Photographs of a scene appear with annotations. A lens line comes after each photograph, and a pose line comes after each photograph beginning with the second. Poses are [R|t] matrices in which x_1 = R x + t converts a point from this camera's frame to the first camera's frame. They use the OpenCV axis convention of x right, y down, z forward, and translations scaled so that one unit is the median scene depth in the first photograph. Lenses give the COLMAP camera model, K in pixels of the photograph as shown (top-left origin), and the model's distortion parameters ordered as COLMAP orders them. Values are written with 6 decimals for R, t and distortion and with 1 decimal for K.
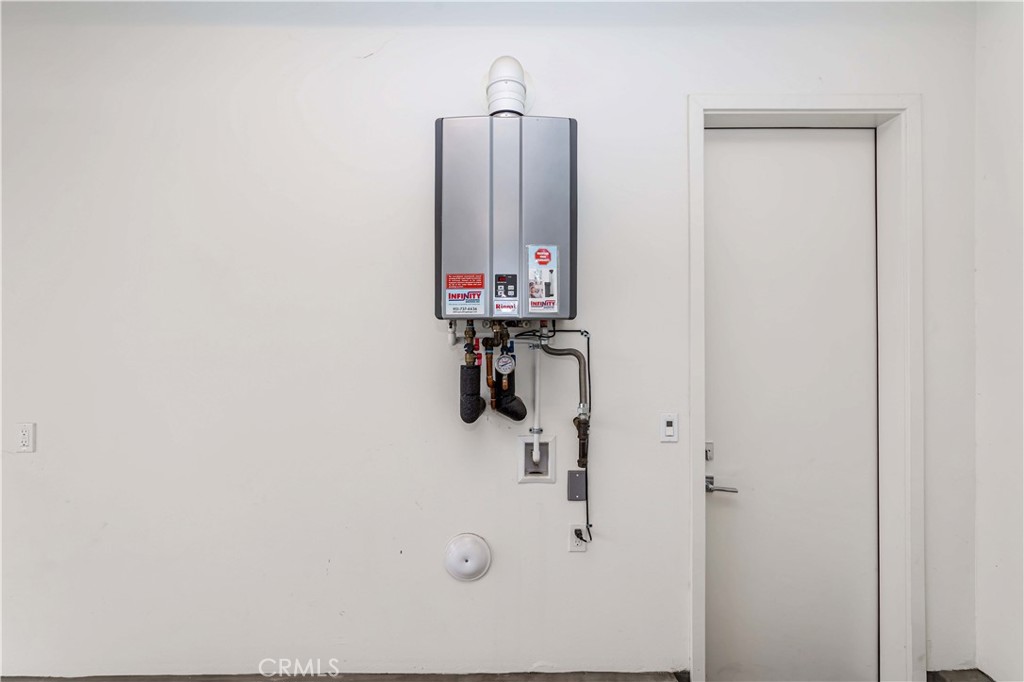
lens RADIAL K [[410.5, 0, 511.8], [0, 410.5, 337.7], [0, 0, 1]] dist [-0.000646, -0.000045]
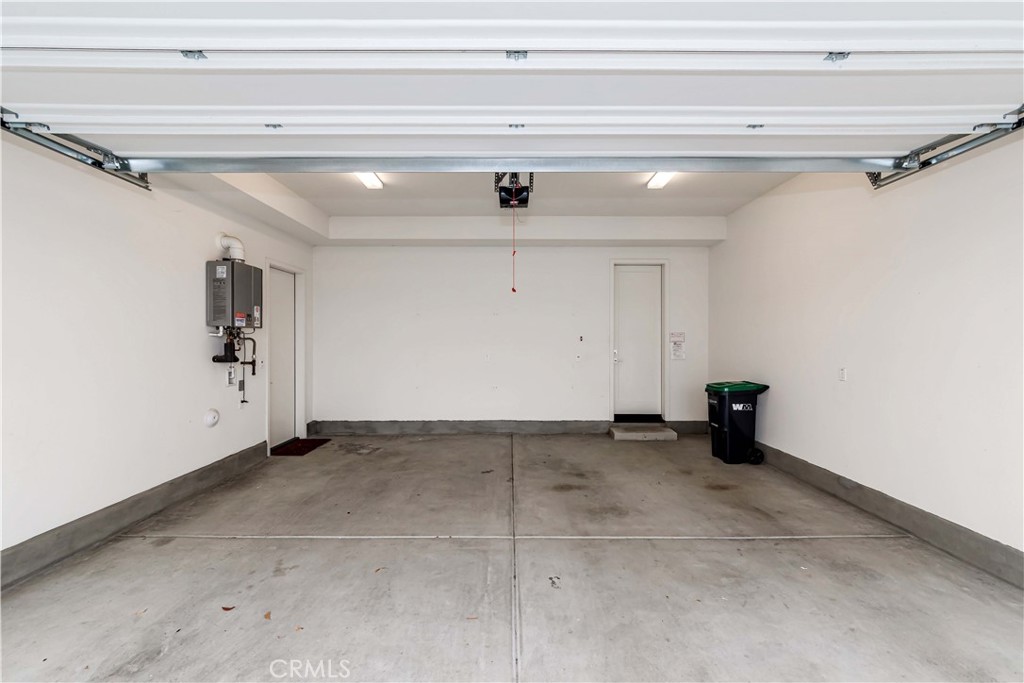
lens RADIAL K [[362.6, 0, 511.2], [0, 362.6, 338.8], [0, 0, 1]] dist [-0.000543, 0.000100]
pose [[-0.013670, -0.000443, 0.999906, -2.416822], [-0.001432, 0.999999, 0.000423, 0.031088], [-0.999906, -0.001427, -0.013671, -0.855181]]
